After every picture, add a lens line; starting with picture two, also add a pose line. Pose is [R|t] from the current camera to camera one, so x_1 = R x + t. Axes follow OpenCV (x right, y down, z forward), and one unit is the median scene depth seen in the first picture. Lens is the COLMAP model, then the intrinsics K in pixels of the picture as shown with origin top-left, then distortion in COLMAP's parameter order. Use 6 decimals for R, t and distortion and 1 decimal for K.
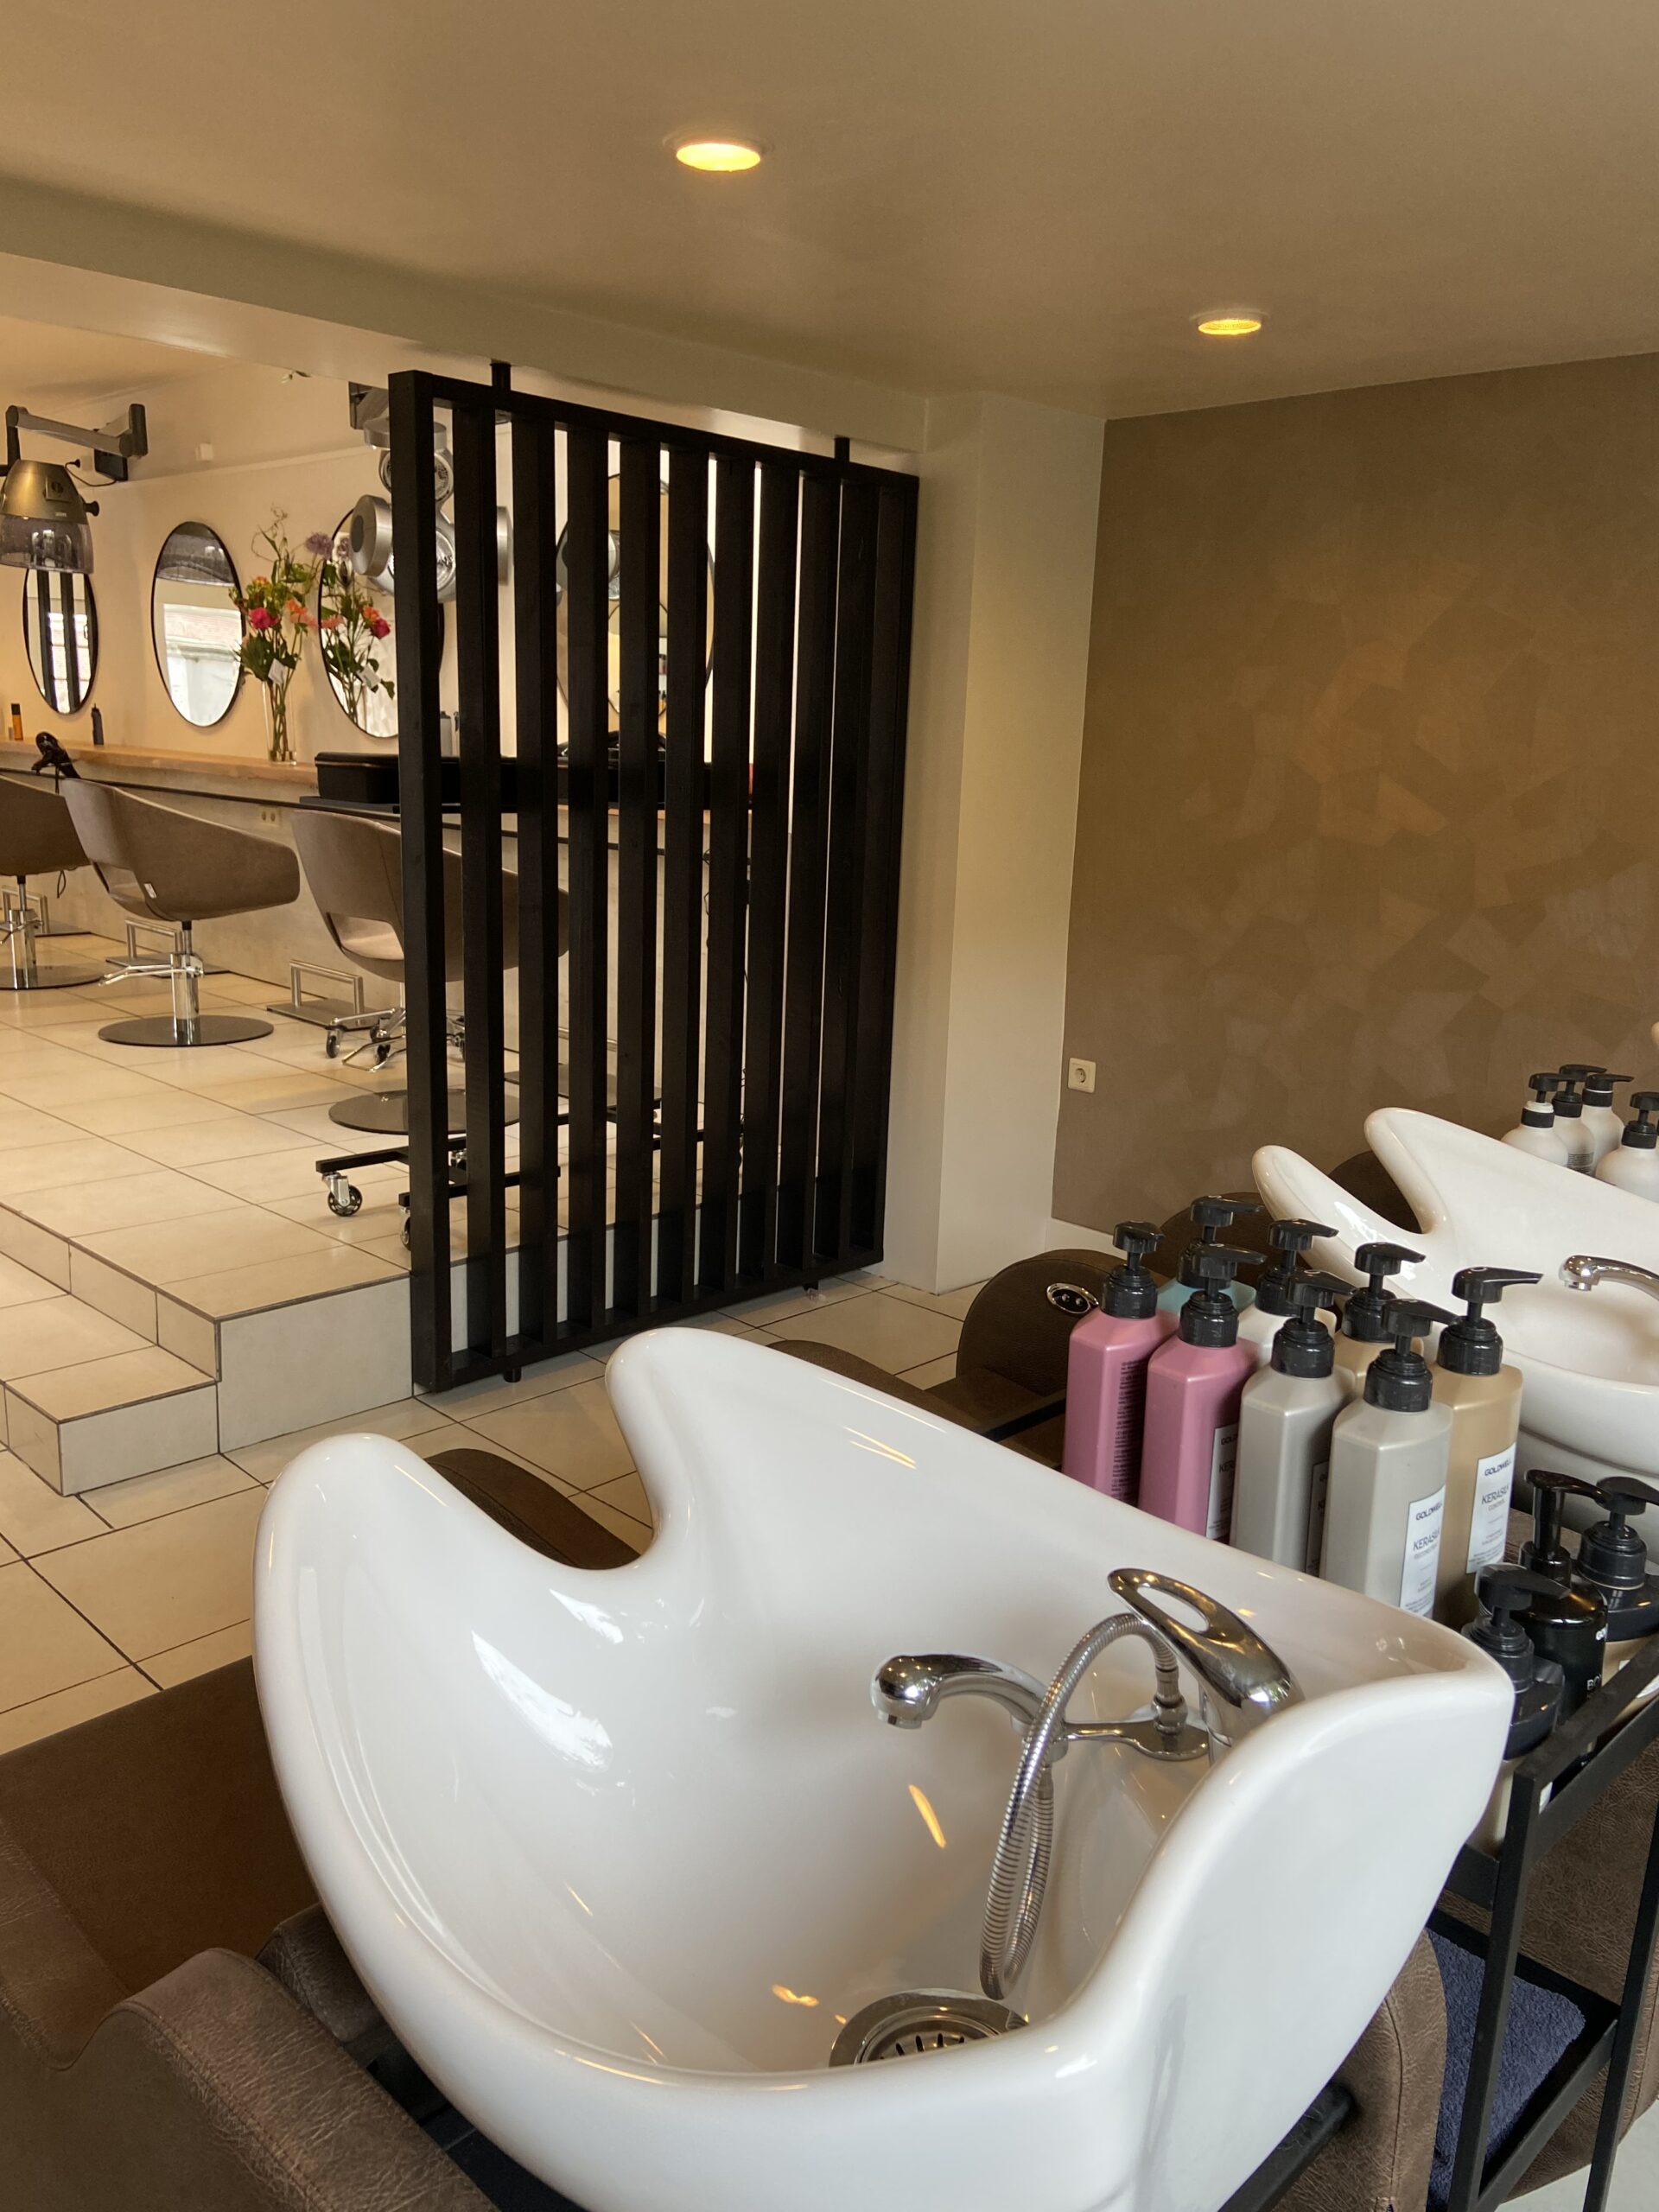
lens RADIAL K [[1664.0, 0, 829.8], [0, 1664.0, 1098.2], [0, 0, 1]] dist [0.153395, -0.196000]
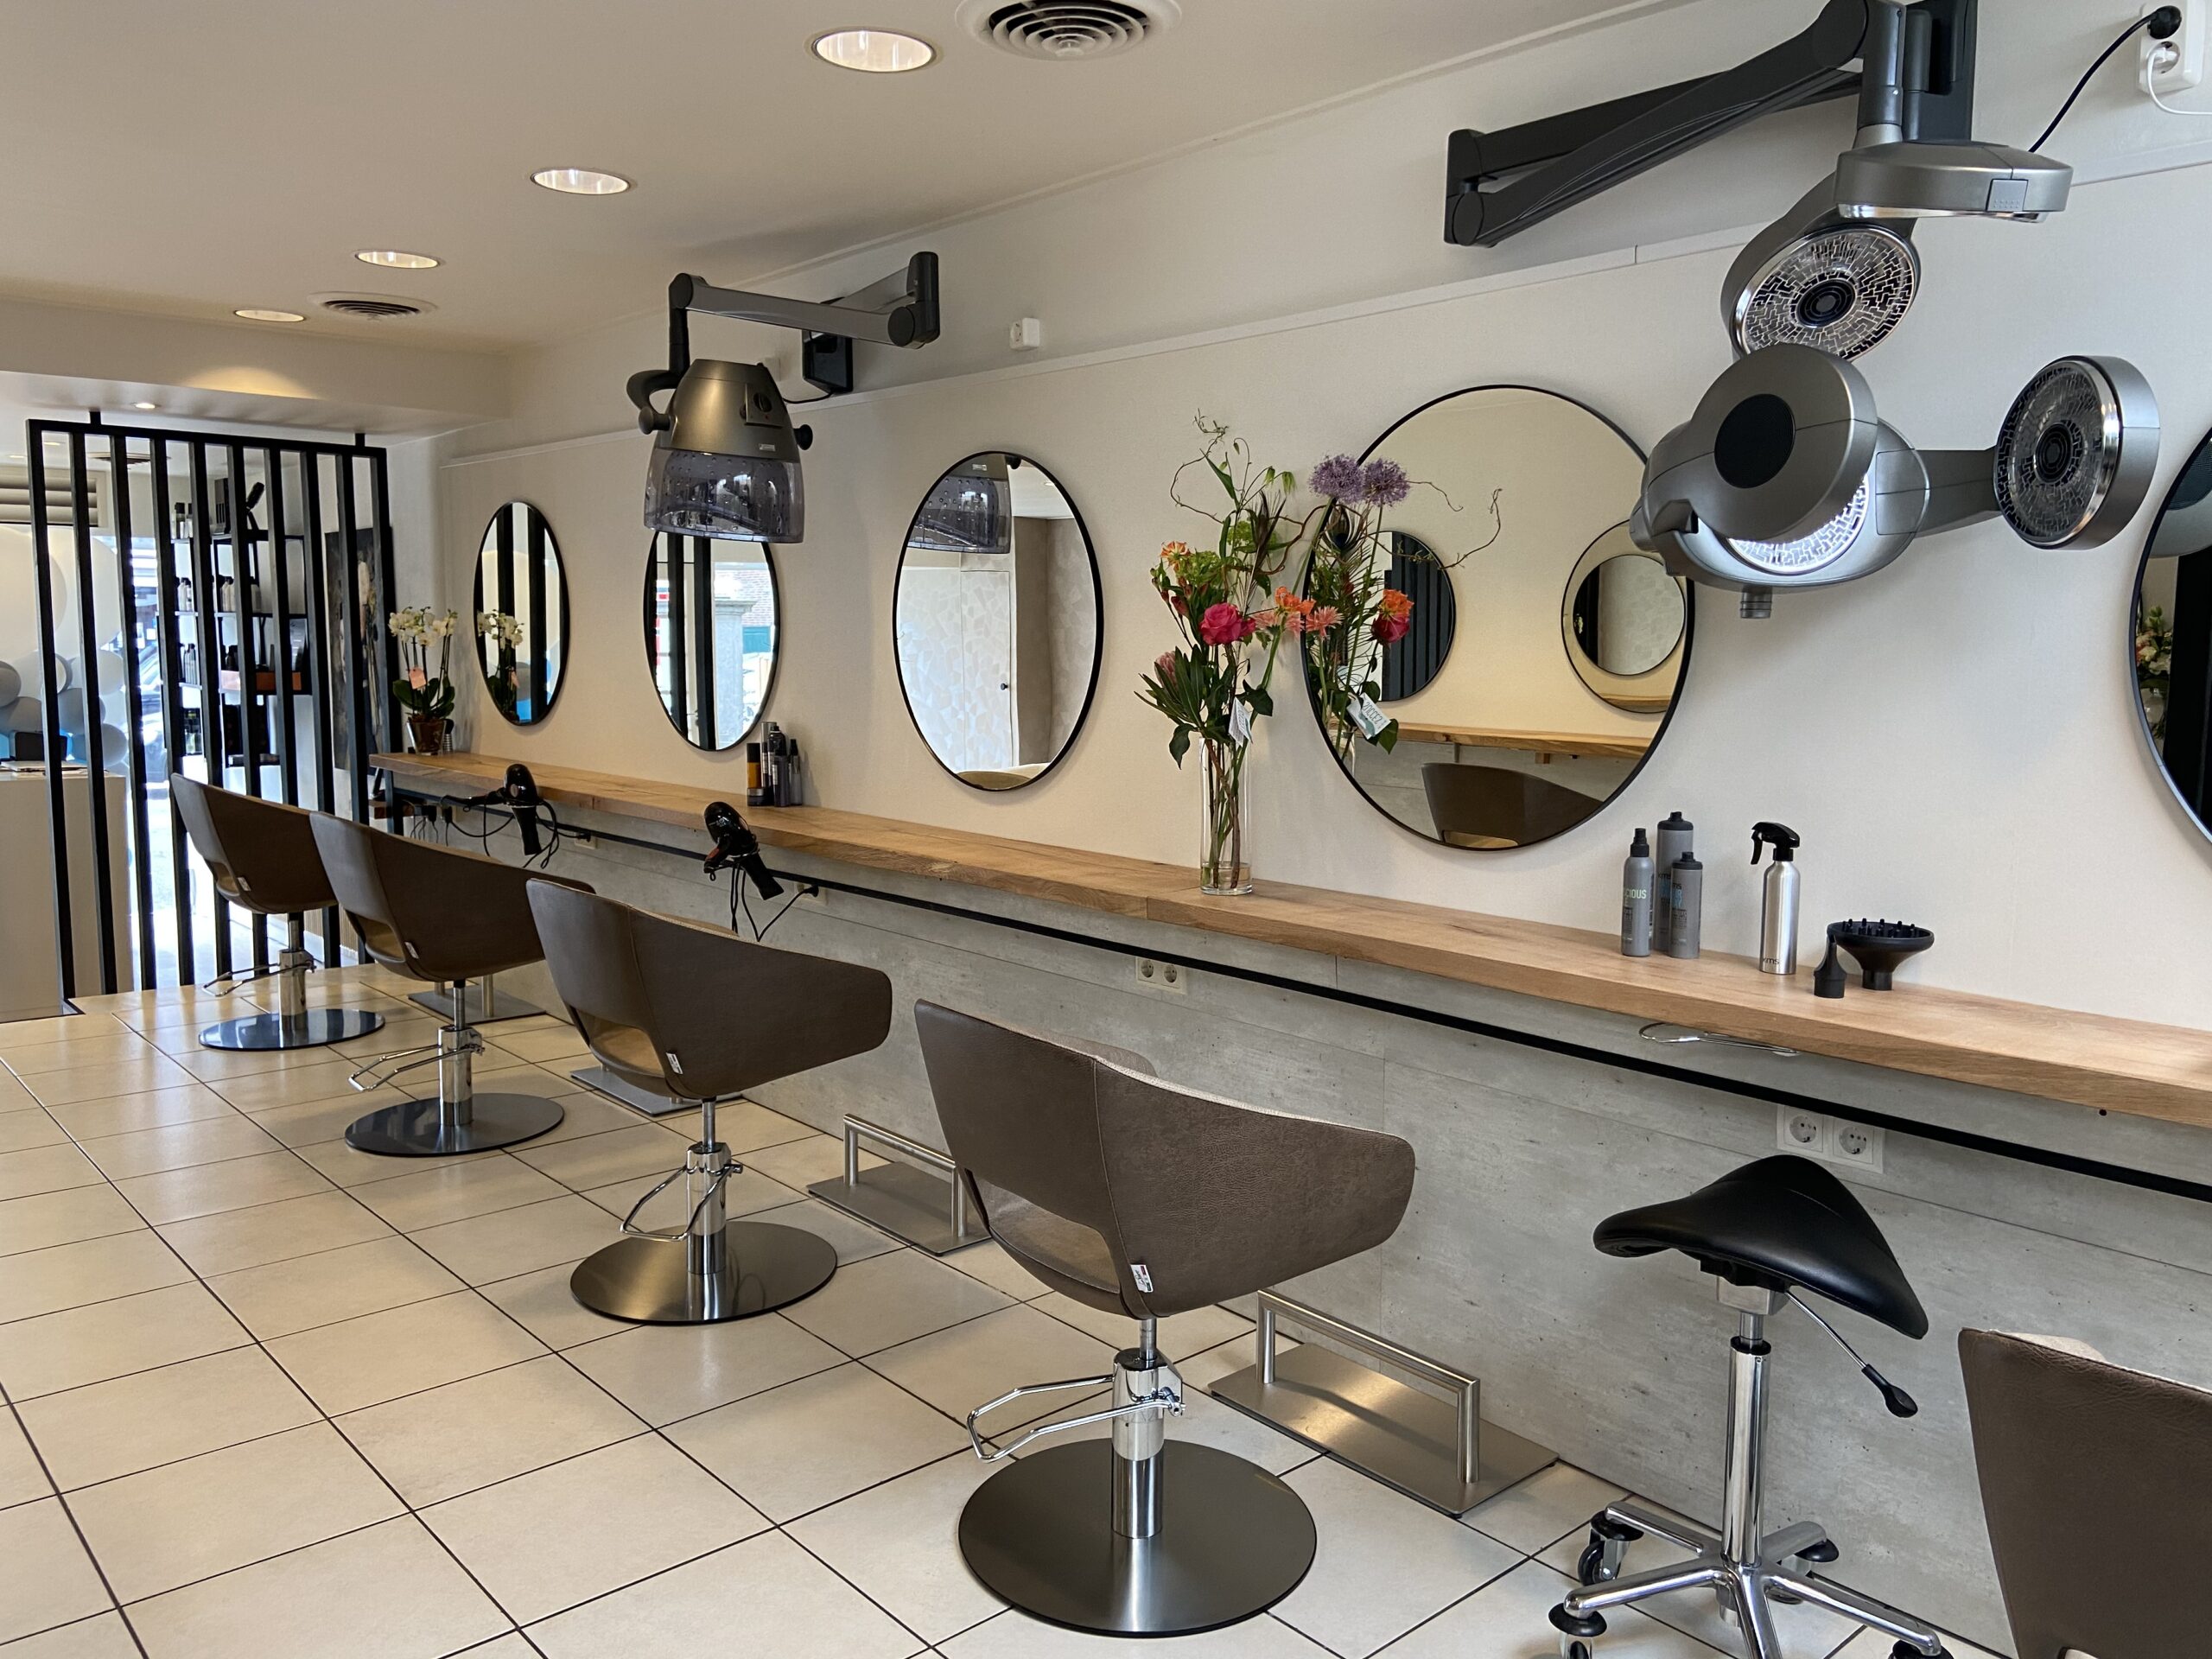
lens RADIAL K [[1664.0, 0, 1106.0], [0, 1664.0, 829.5], [0, 0, 1]] dist [0.153395, -0.196000]
pose [[0.997703, -0.017931, -0.065330, -0.295160], [0.011153, 0.994652, -0.102678, -0.148609], [0.066822, 0.101713, 0.992567, 0.442504]]
